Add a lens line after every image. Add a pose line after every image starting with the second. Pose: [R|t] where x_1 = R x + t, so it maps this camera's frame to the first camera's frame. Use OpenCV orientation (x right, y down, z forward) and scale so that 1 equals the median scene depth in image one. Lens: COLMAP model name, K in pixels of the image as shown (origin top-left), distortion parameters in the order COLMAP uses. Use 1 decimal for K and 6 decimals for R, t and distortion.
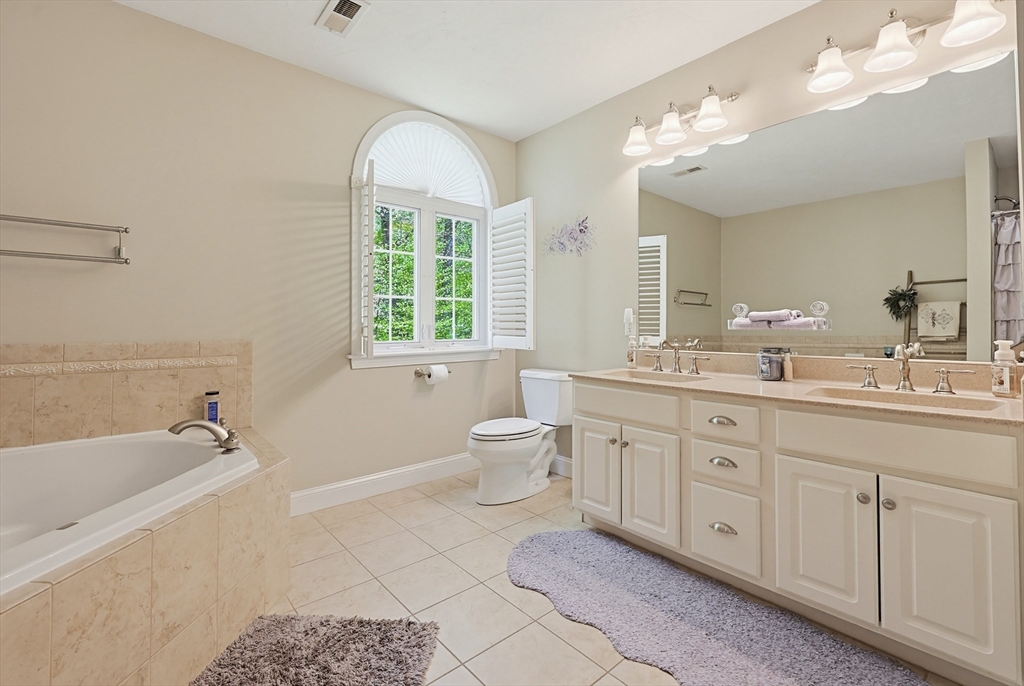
lens RADIAL K [[440.4, 0, 547.8], [0, 440.4, 312.5], [0, 0, 1]] dist [0.001980, -0.000287]
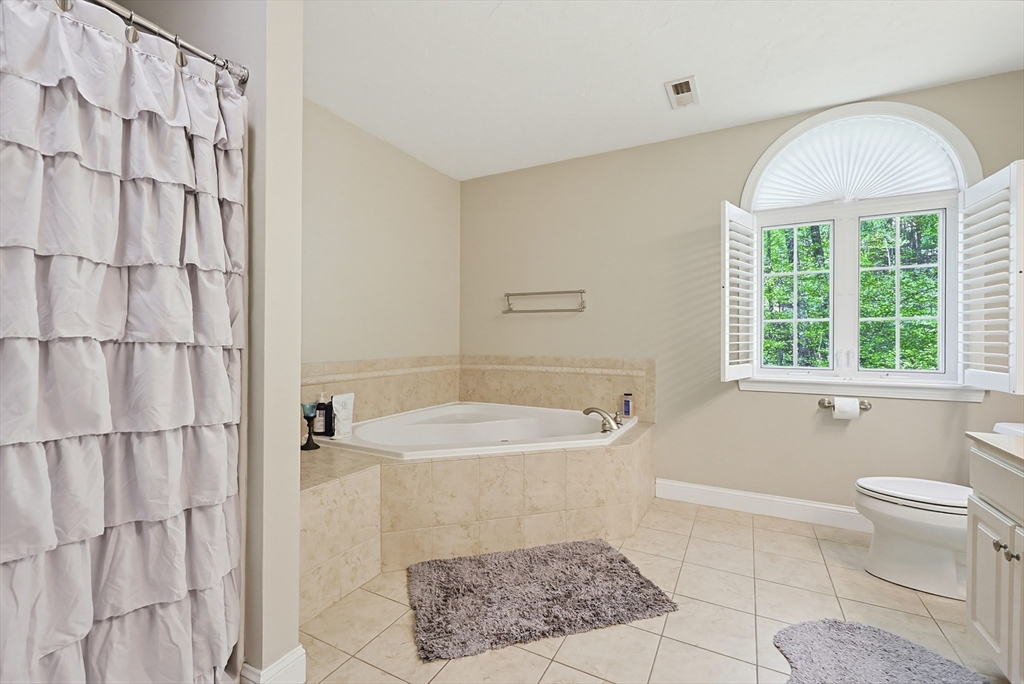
lens RADIAL K [[440.4, 0, 518.2], [0, 440.4, 341.5], [0, 0, 1]] dist [0.001980, -0.000287]
pose [[0.366889, 0.009650, -0.930215, 0.390584], [0.015661, 0.999740, 0.016548, -0.019303], [0.930133, -0.020639, 0.366643, 0.104307]]
